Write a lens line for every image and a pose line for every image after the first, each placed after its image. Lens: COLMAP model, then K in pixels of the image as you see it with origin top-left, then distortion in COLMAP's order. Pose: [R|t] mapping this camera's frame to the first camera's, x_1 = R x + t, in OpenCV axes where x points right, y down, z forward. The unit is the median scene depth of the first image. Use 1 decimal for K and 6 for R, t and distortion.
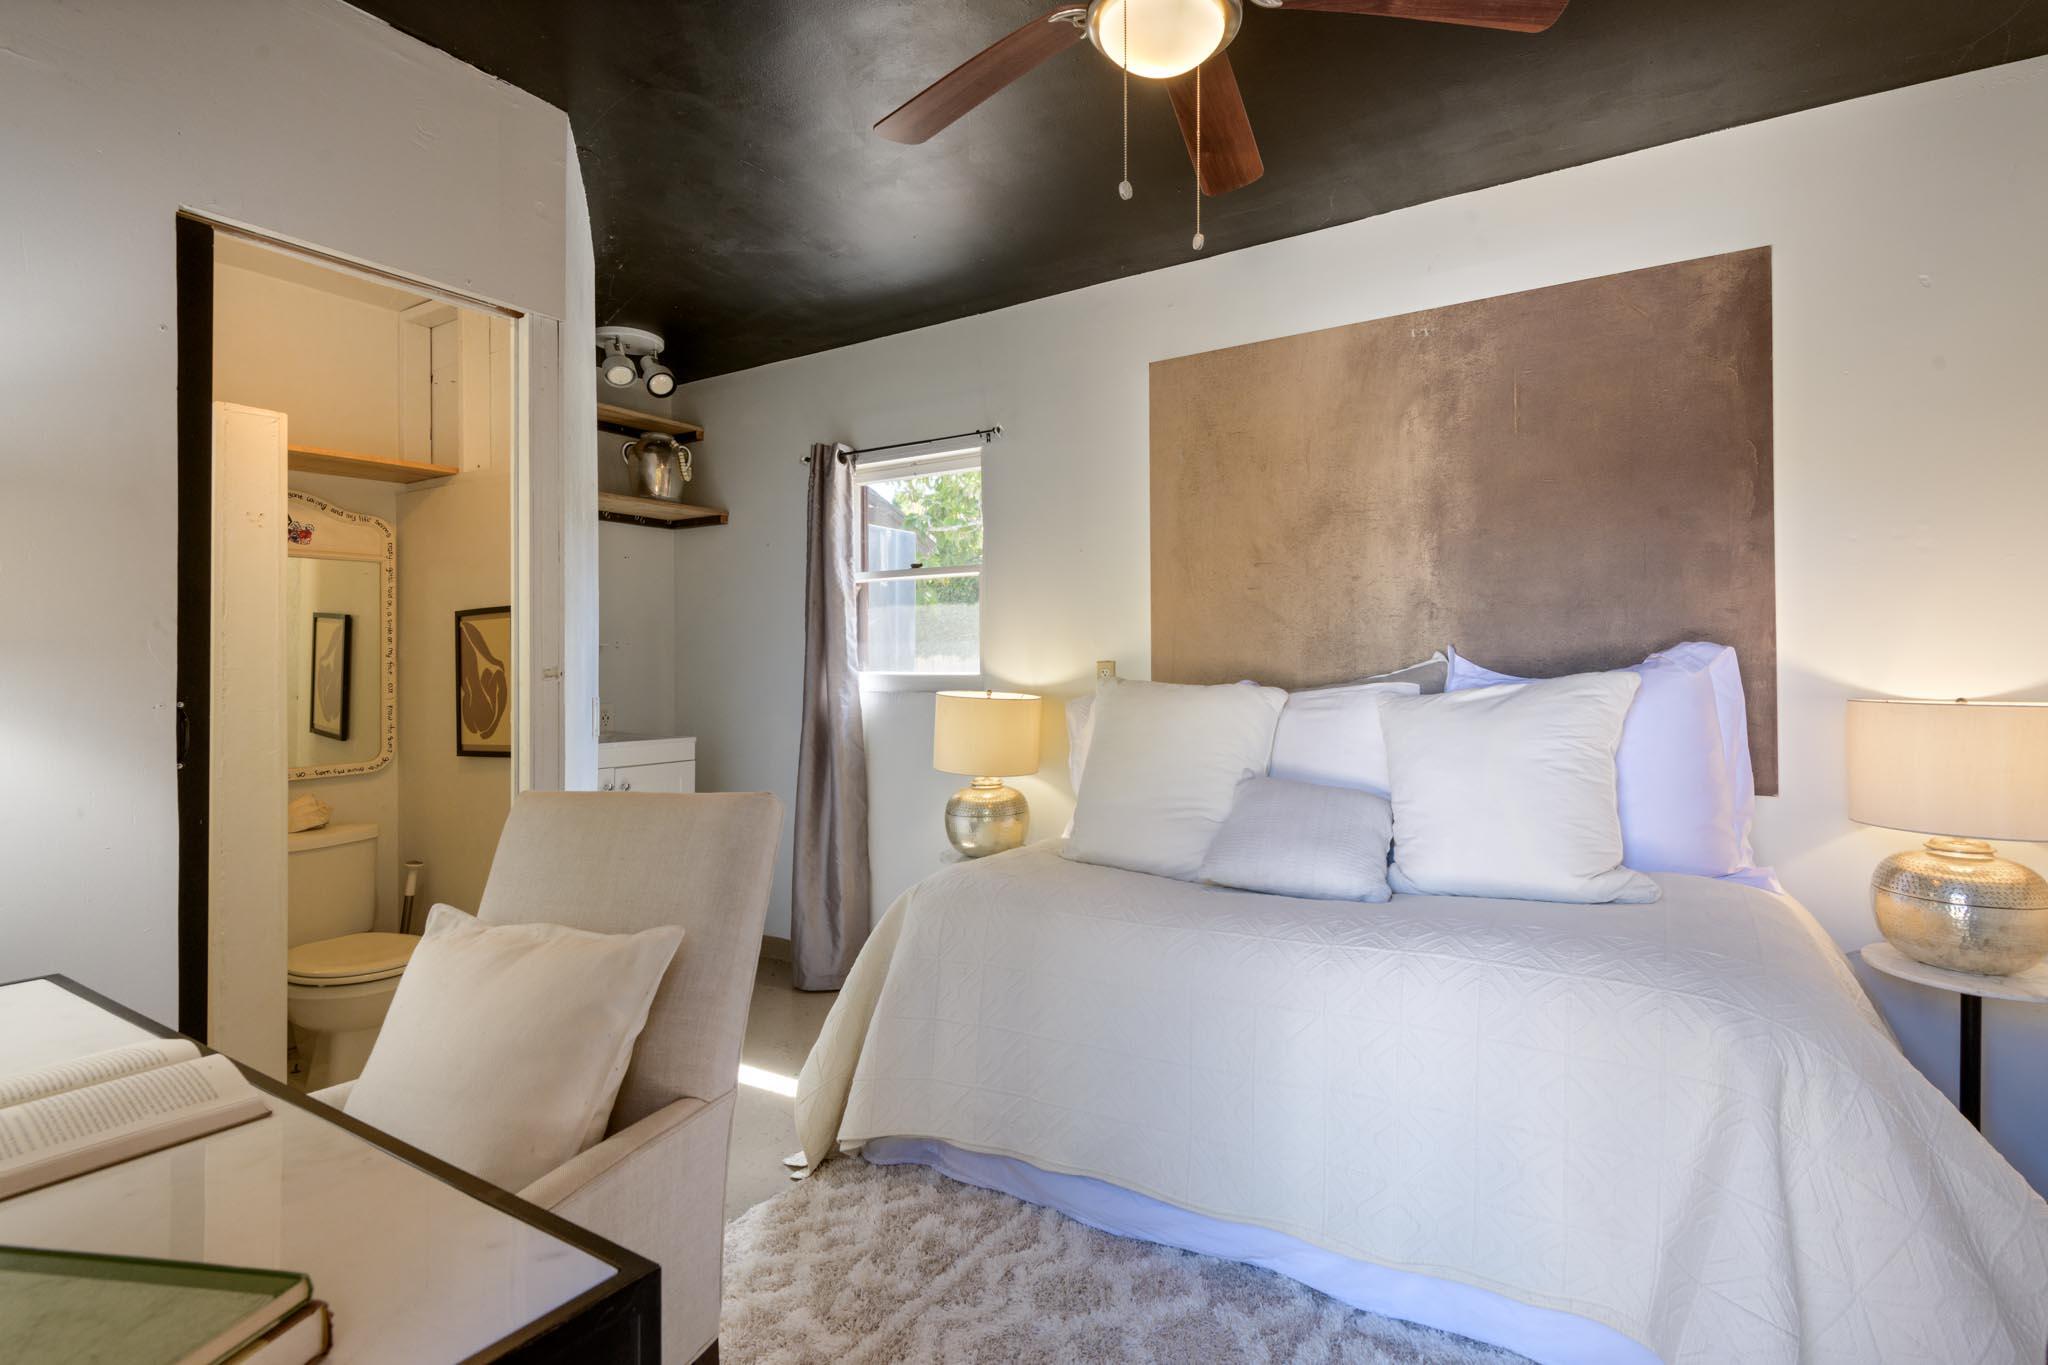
lens RADIAL K [[961.4, 0, 1024.0], [0, 961.4, 682.5], [0, 0, 1]] dist [-0.000065, -0.000049]
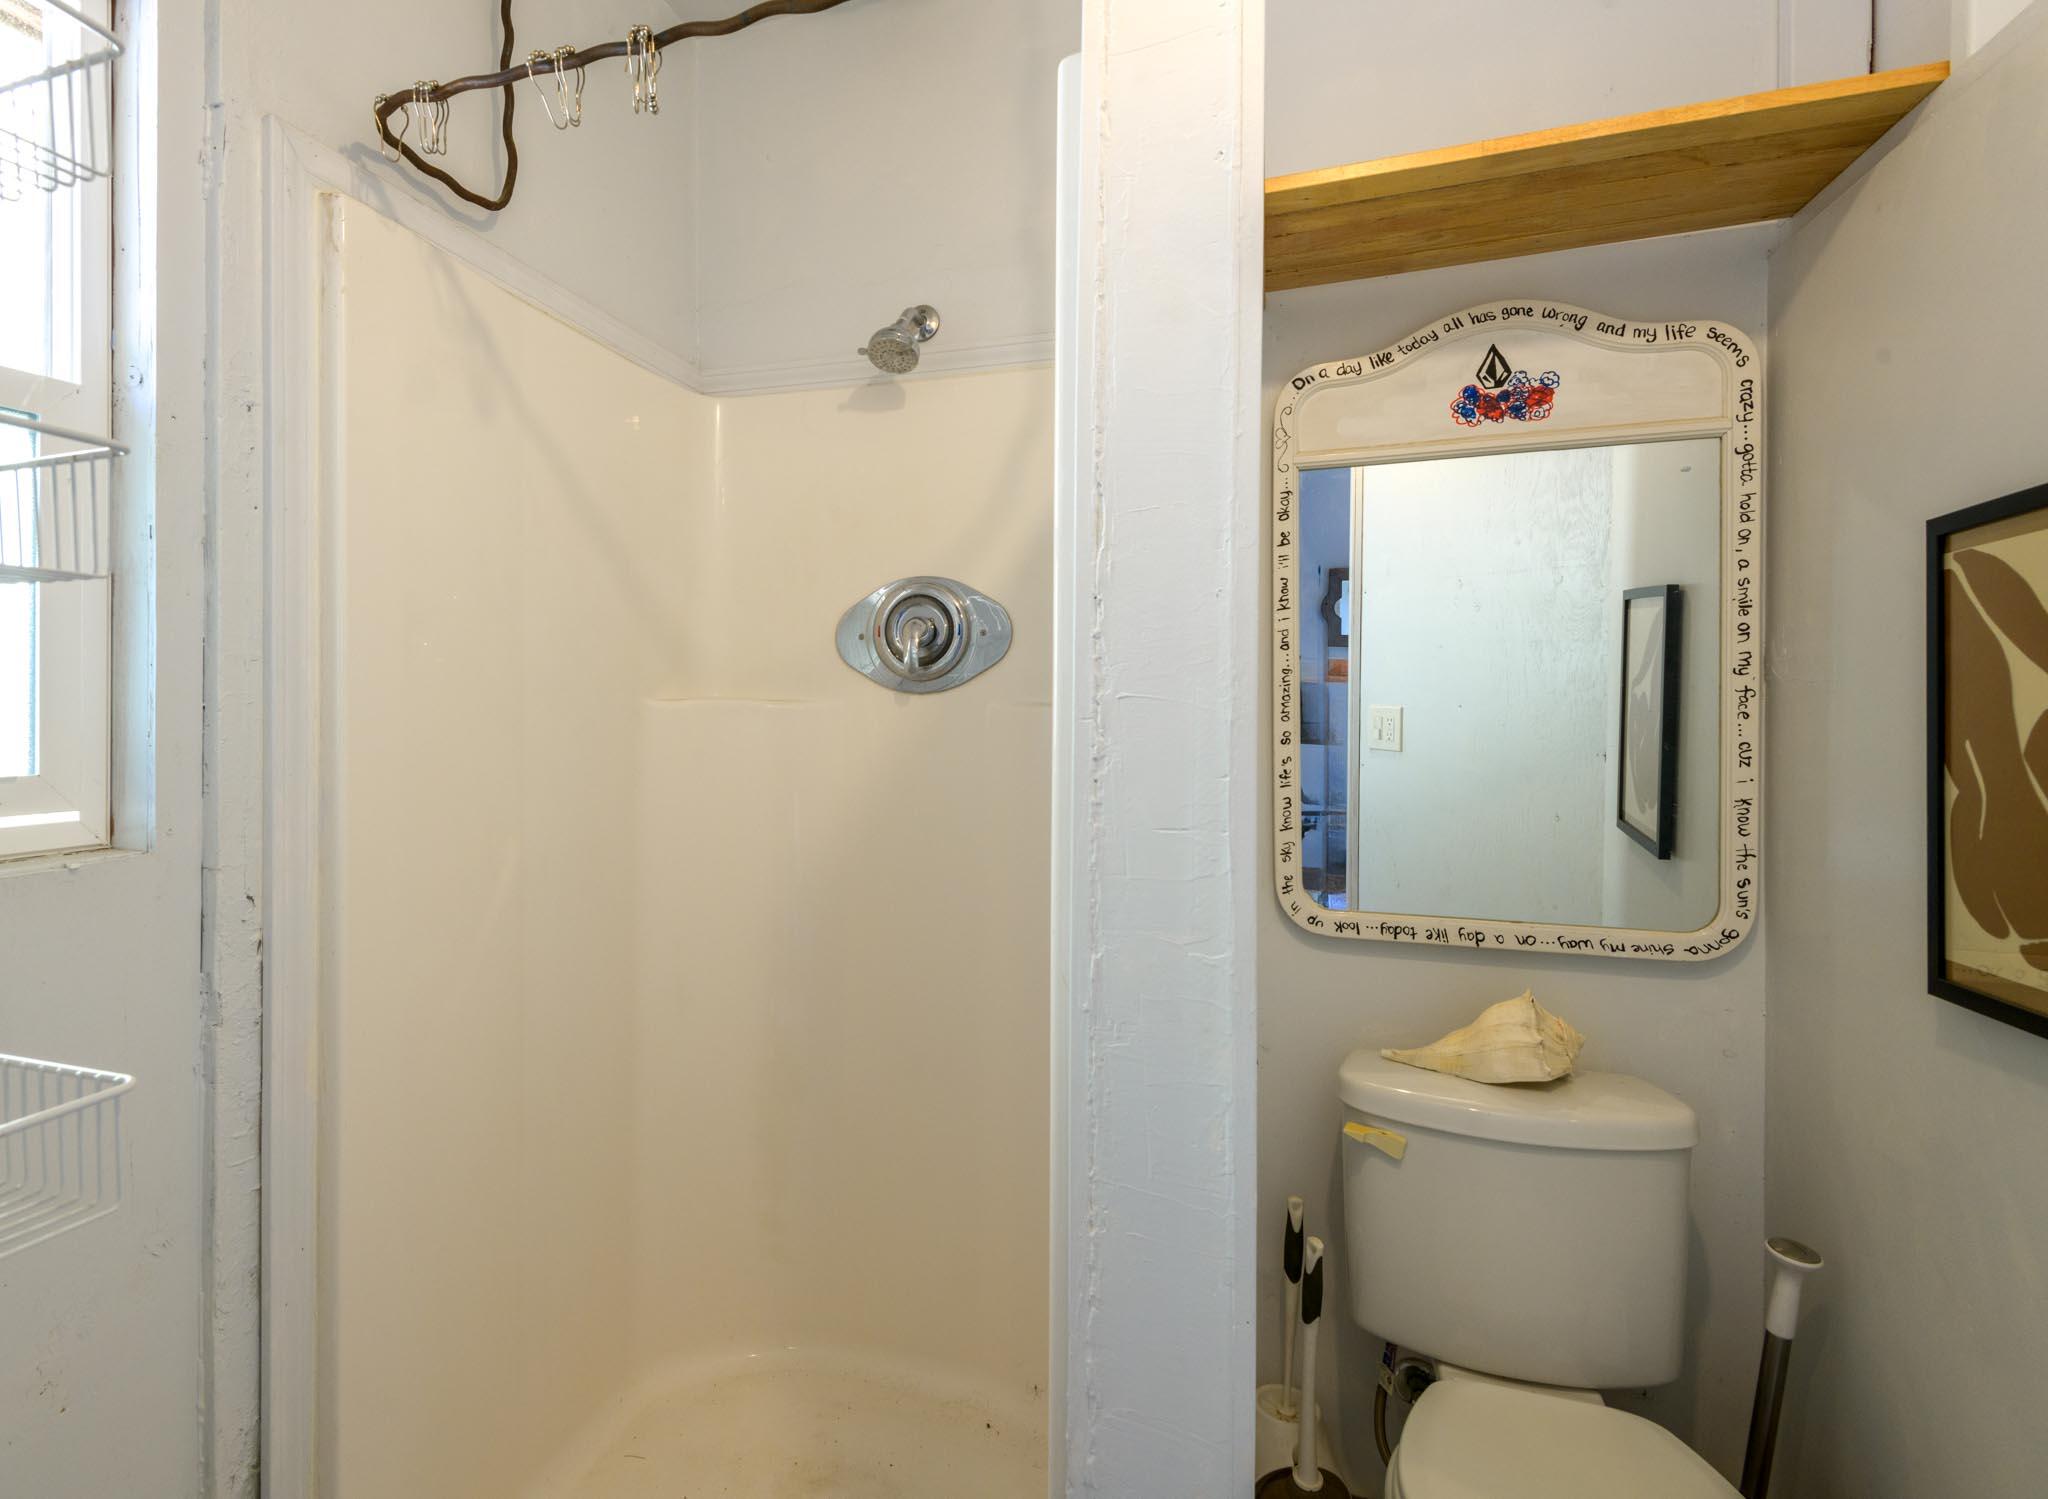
lens RADIAL K [[1015.5, 0, 1024.3], [0, 1015.5, 697.5], [0, 0, 1]] dist [0.000121, 0.000239]
pose [[0.268052, 0.003313, -0.963399, -0.342033], [-0.013407, 0.999910, -0.000292, -0.013188], [0.963311, 0.012995, 0.268072, 0.610424]]
